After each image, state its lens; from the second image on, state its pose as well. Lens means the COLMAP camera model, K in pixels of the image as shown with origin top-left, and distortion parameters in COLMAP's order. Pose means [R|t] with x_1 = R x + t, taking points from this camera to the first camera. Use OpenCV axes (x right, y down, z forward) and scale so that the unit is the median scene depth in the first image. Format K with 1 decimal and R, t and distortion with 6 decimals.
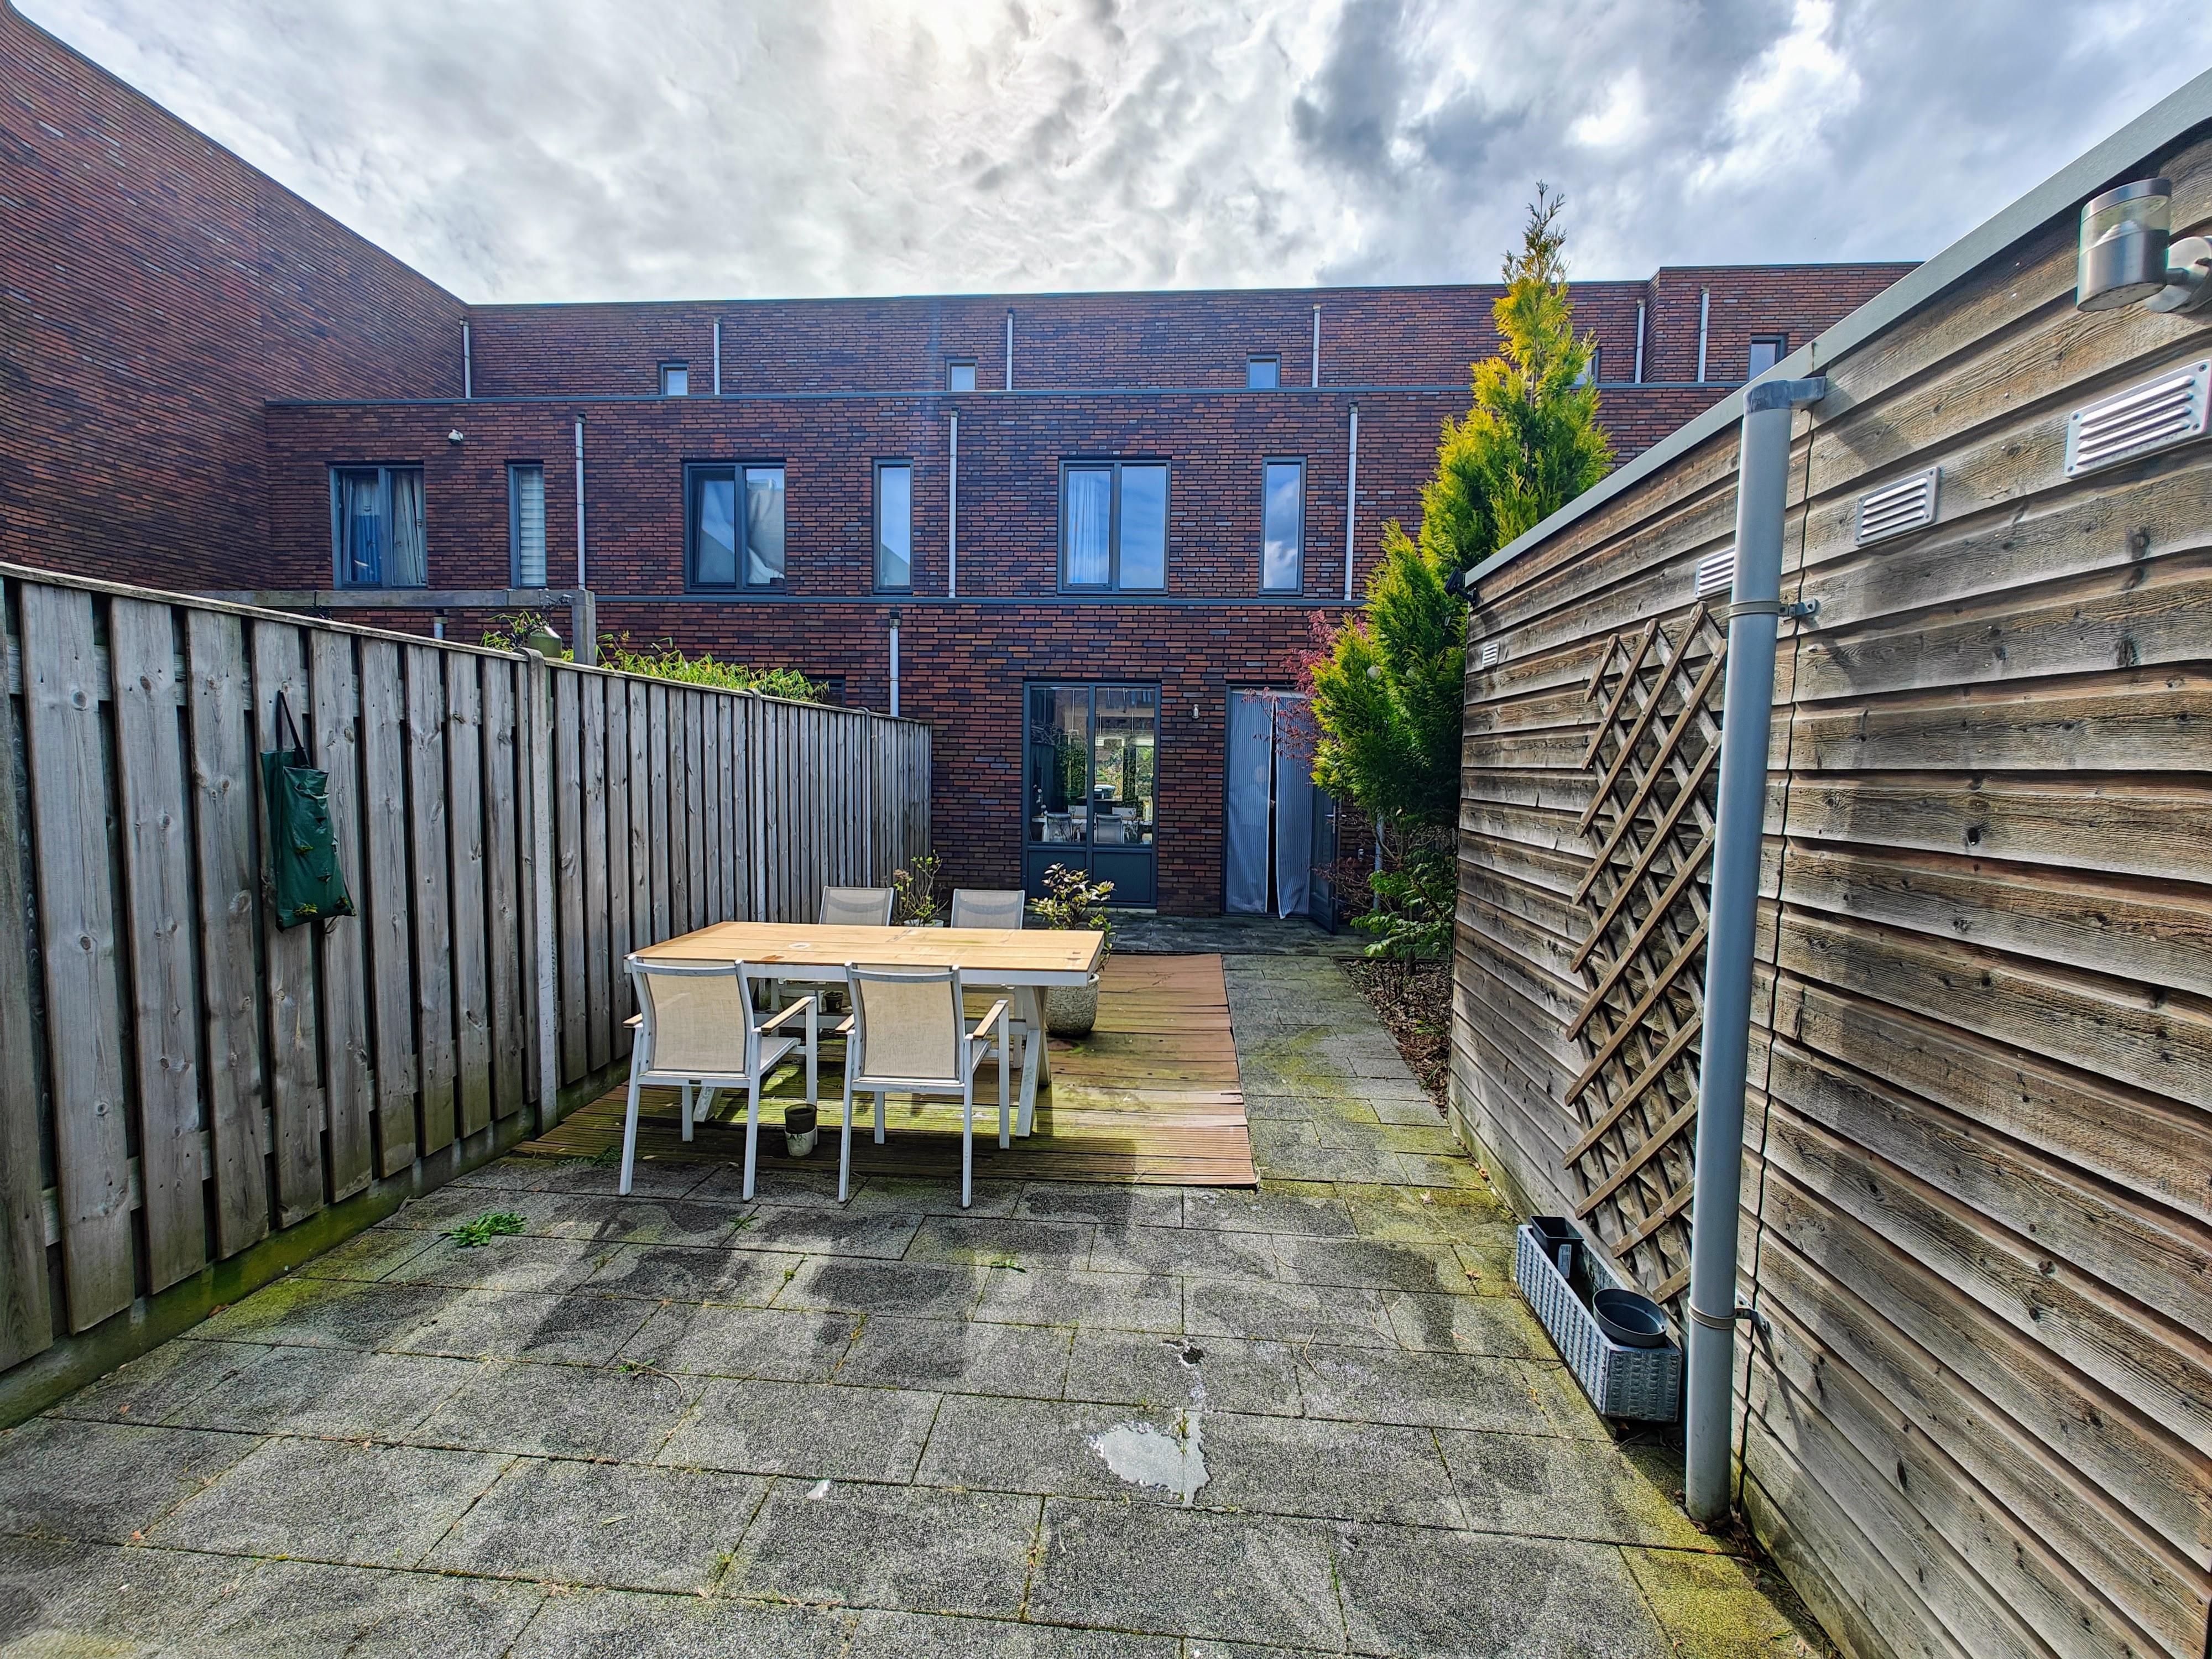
lens RADIAL K [[938.8, 0, 1095.7], [0, 938.8, 832.4], [0, 0, 1]] dist [0.000391, -0.000037]
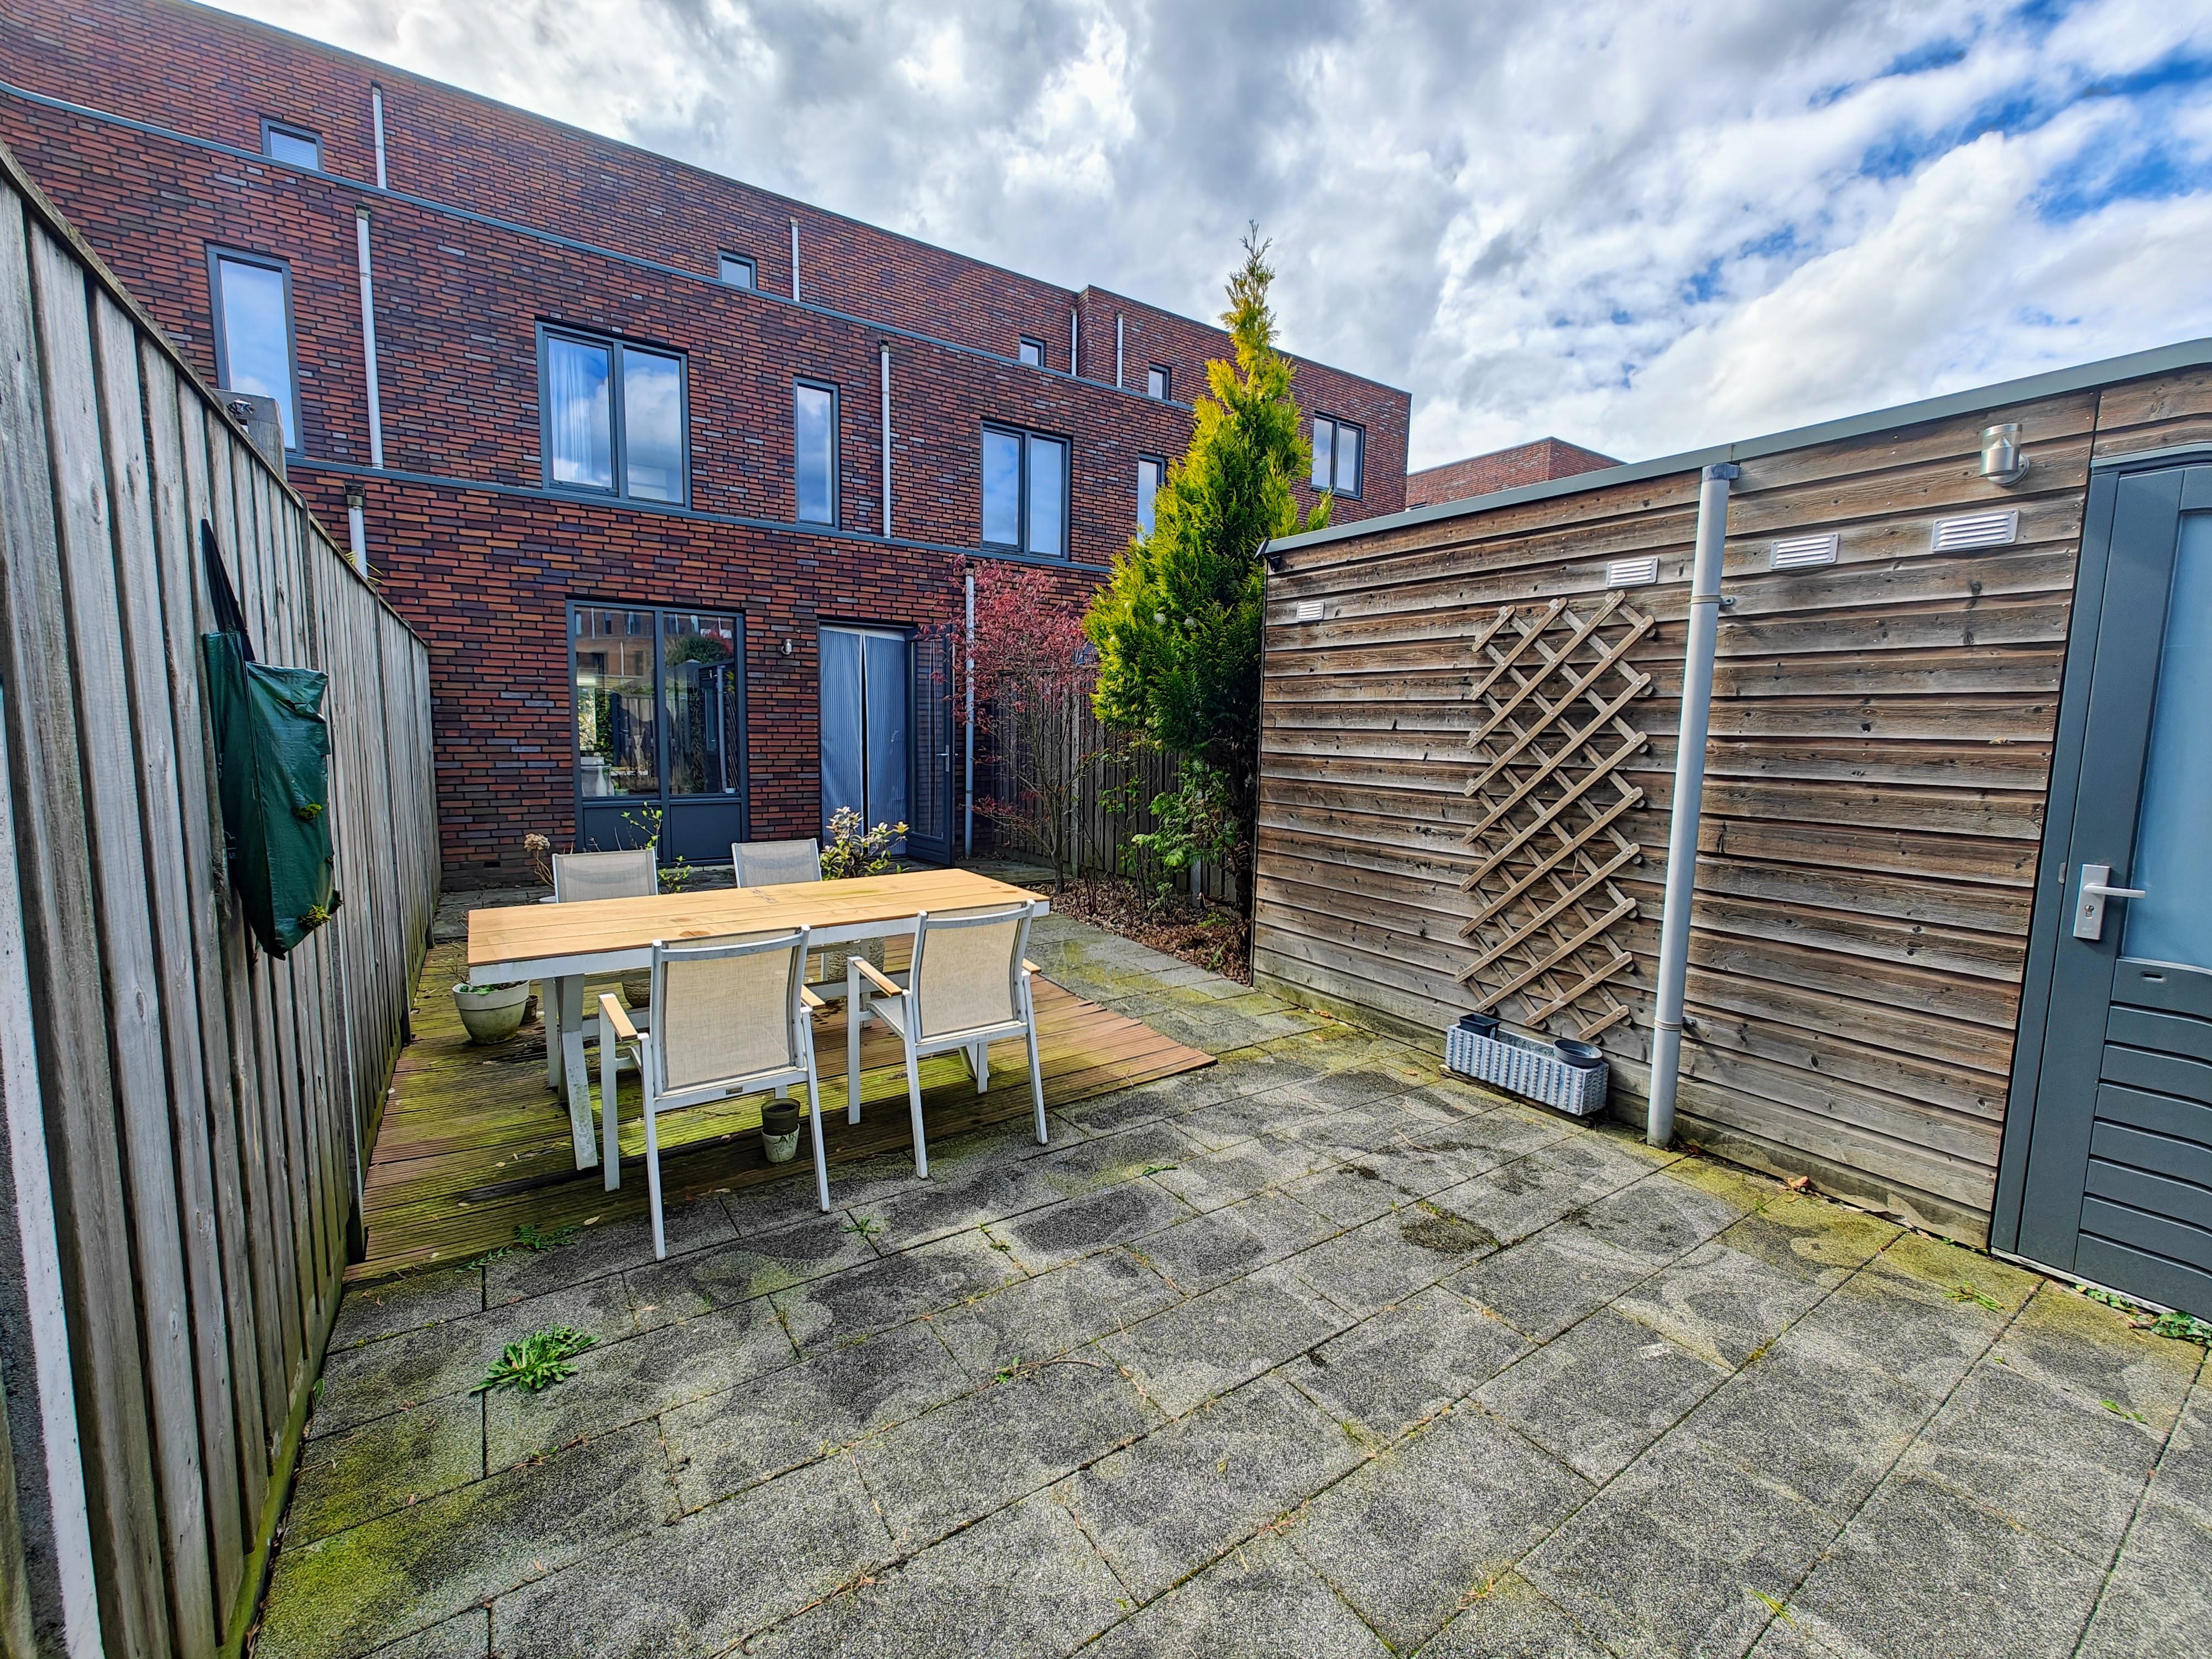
lens RADIAL K [[938.8, 0, 1108.5], [0, 938.8, 835.7], [0, 0, 1]] dist [0.000391, -0.000037]
pose [[0.773568, -0.077610, 0.628943, -0.661481], [0.041245, 0.996534, 0.072240, 0.009197], [-0.632369, -0.029942, 0.774088, 0.200049]]
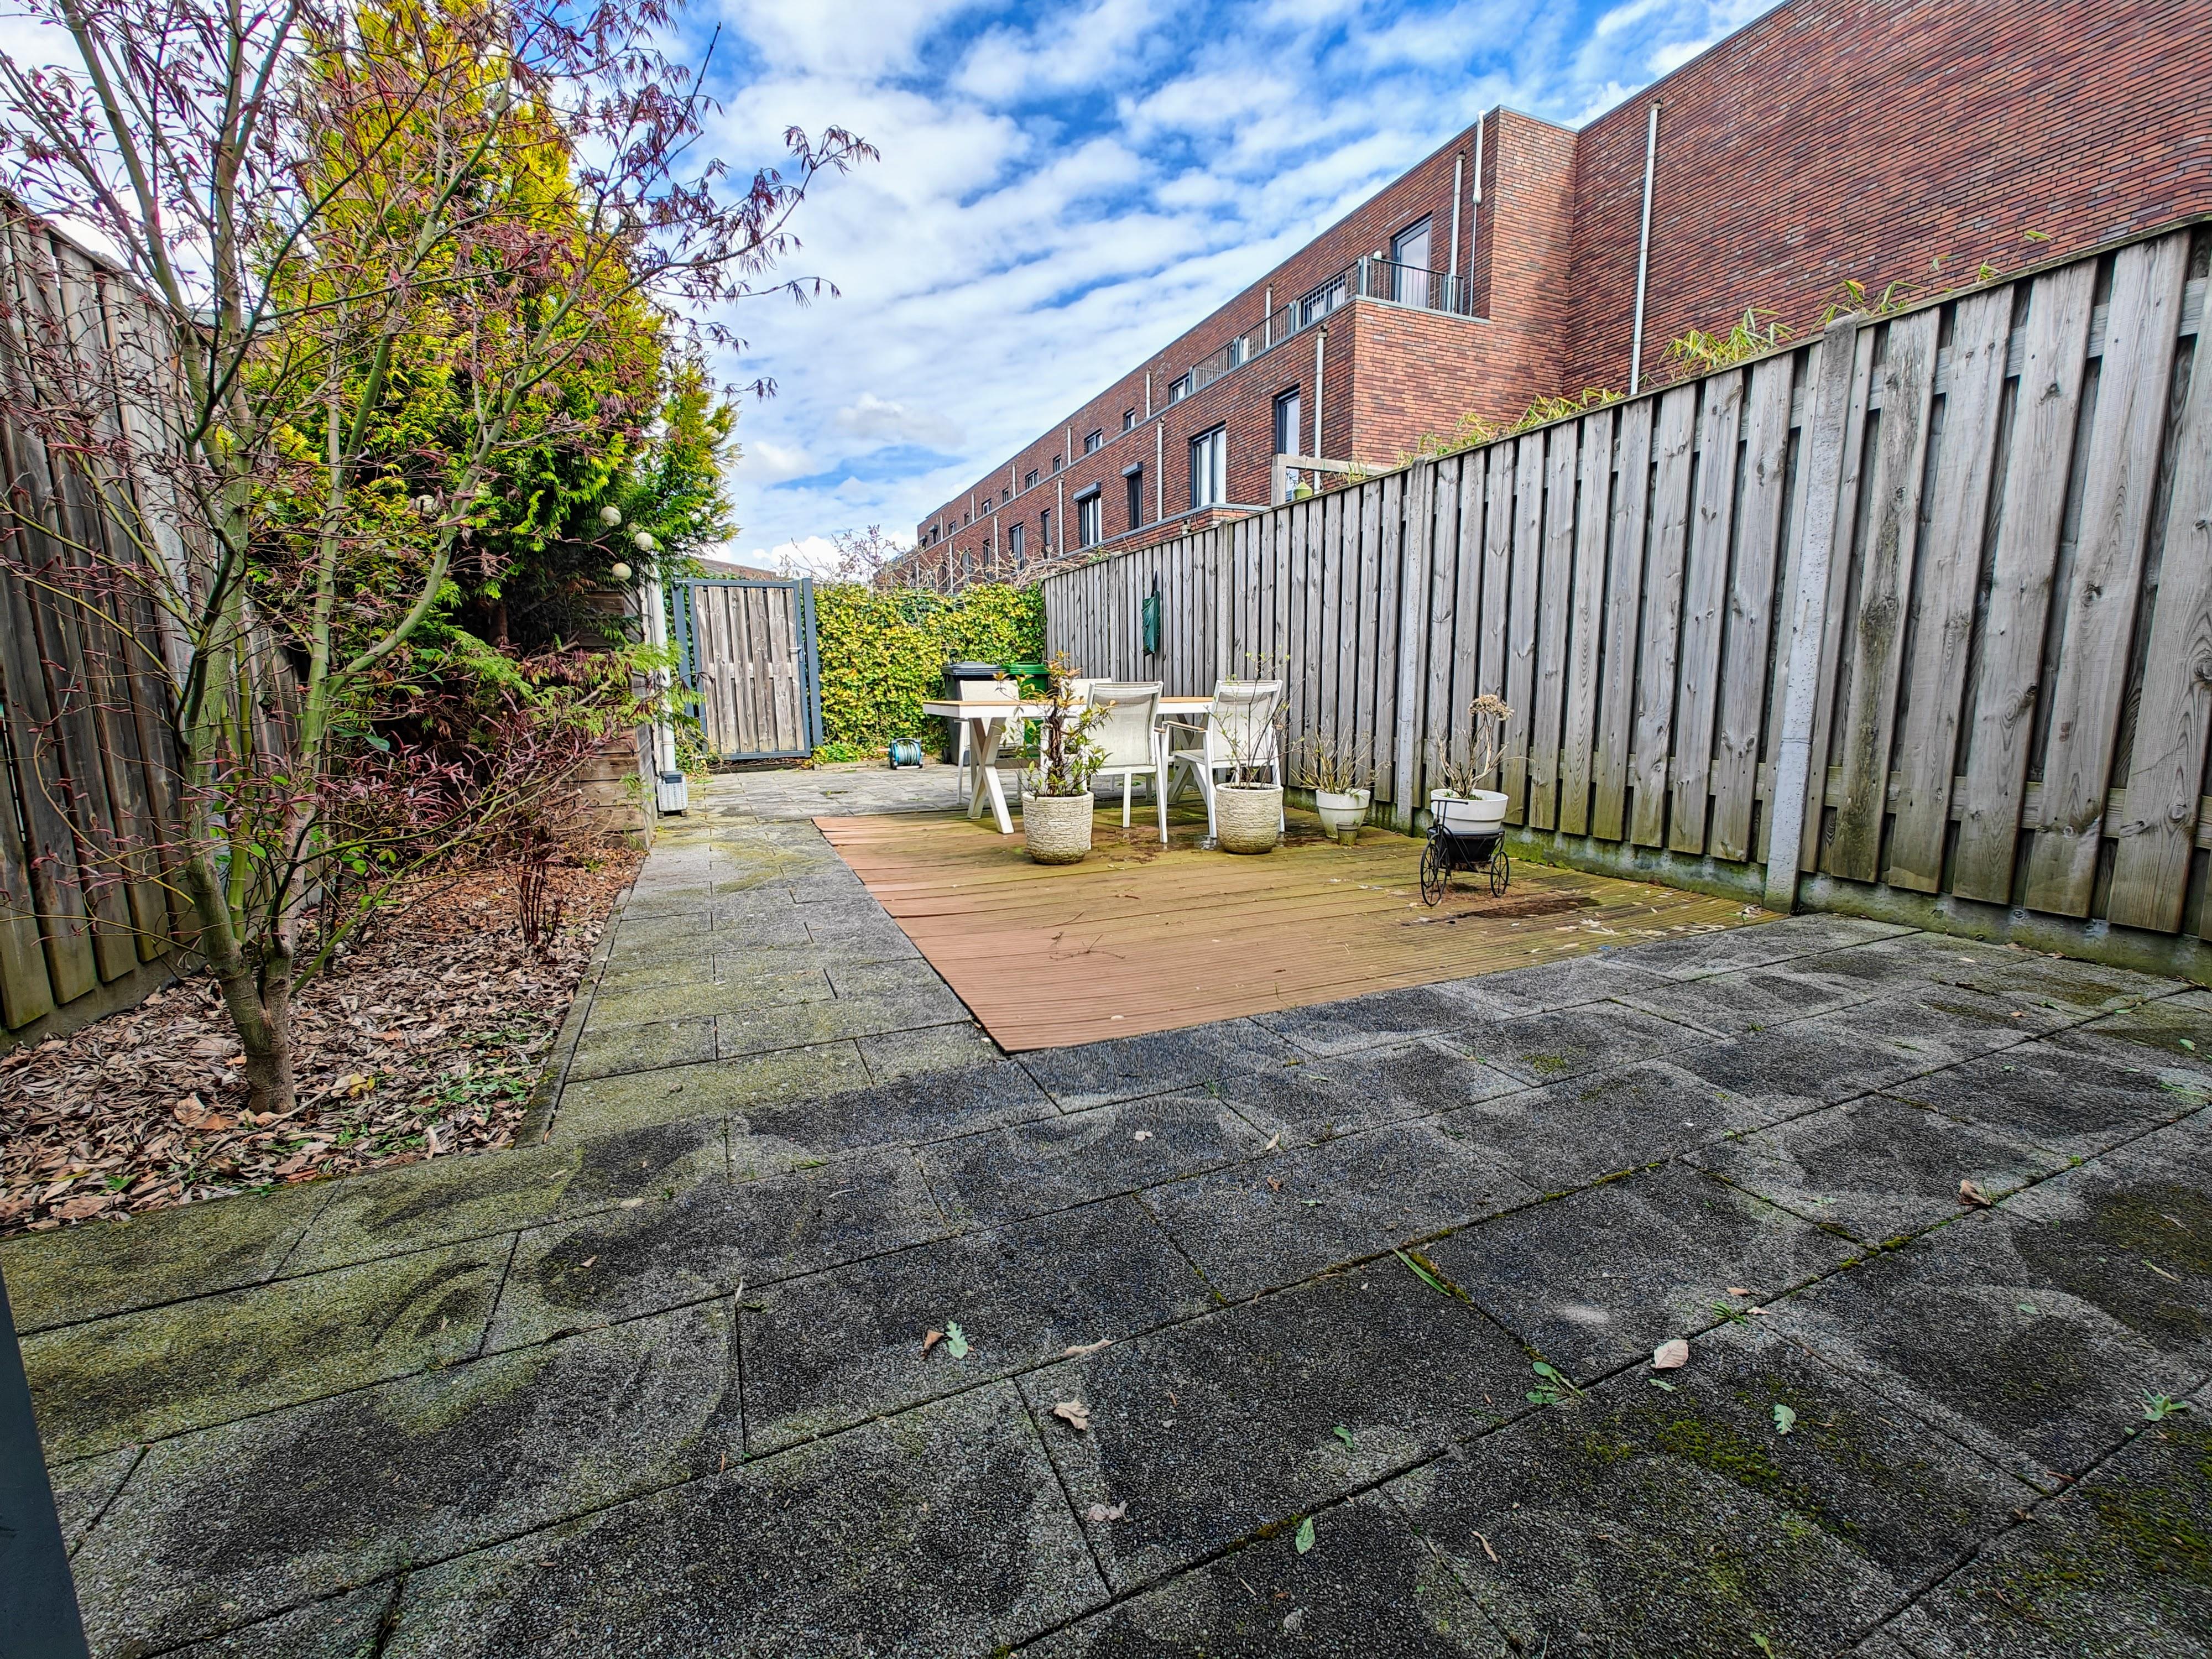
lens RADIAL K [[938.8, 0, 1103.4], [0, 938.8, 832.1], [0, 0, 1]] dist [0.000391, -0.000037]
pose [[-0.859743, 0.075826, -0.505066, 0.609957], [-0.033247, 0.978510, 0.203499, 0.040821], [0.509643, 0.191749, -0.838747, 2.764075]]
